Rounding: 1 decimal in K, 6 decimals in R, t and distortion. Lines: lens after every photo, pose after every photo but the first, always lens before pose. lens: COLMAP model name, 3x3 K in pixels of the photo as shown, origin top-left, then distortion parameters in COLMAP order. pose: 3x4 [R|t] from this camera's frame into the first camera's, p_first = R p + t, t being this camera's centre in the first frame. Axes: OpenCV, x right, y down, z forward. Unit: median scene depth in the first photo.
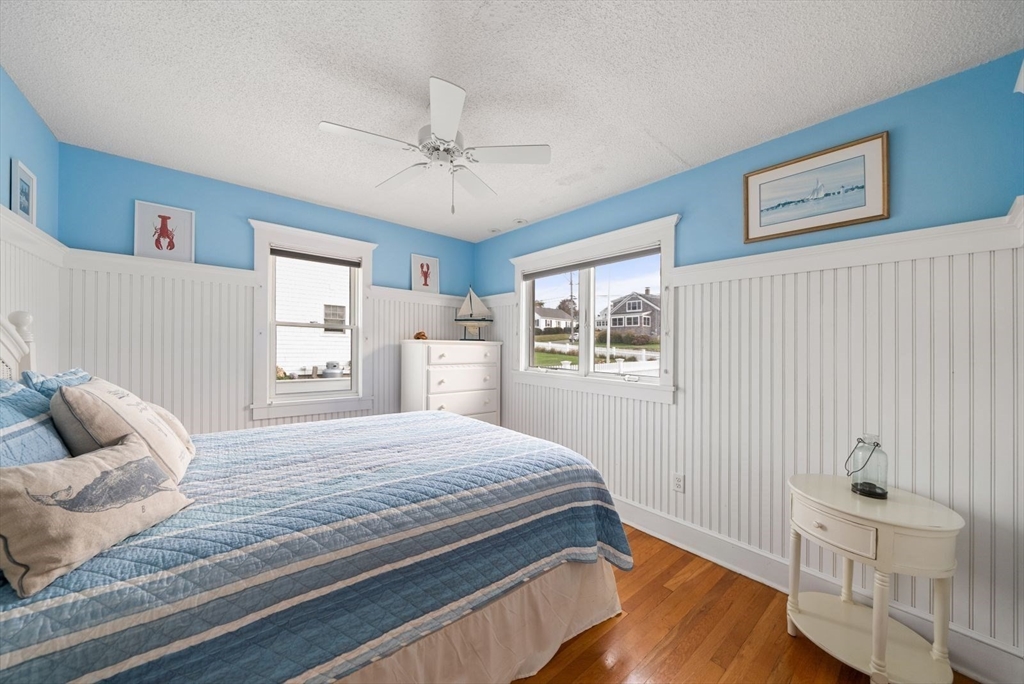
lens RADIAL K [[369.8, 0, 493.0], [0, 369.8, 347.2], [0, 0, 1]] dist [-0.000881, -0.000132]
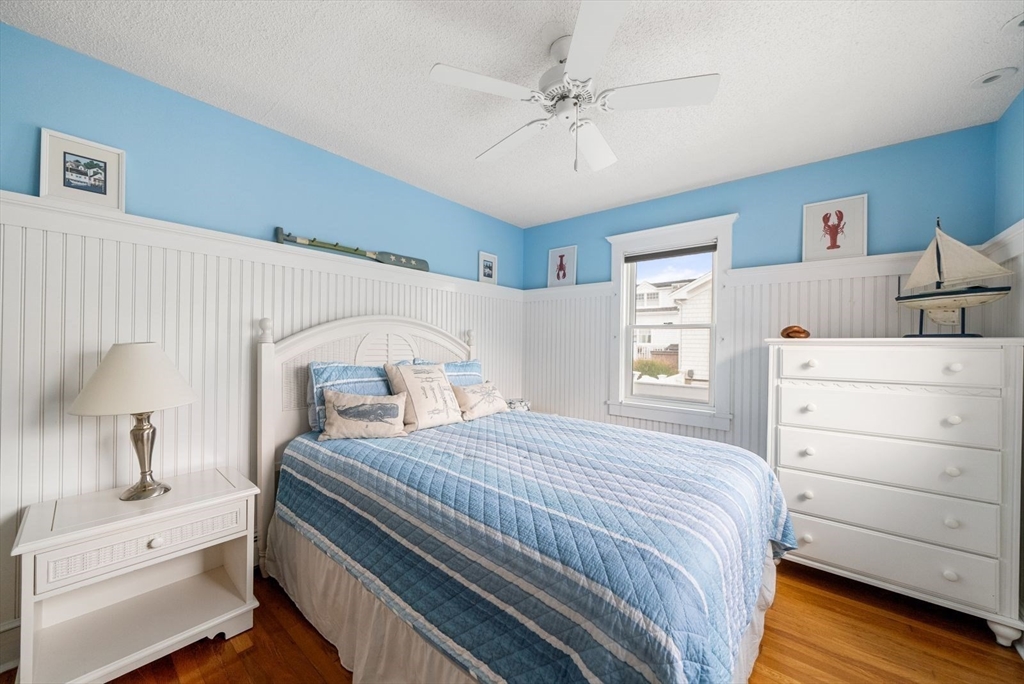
lens RADIAL K [[369.8, 0, 493.0], [0, 369.8, 347.2], [0, 0, 1]] dist [-0.000881, -0.000132]
pose [[0.181512, -0.007264, -0.983362, 0.434563], [-0.011645, 0.999887, -0.009535, 0.008570], [0.983320, 0.013182, 0.181407, 0.496056]]
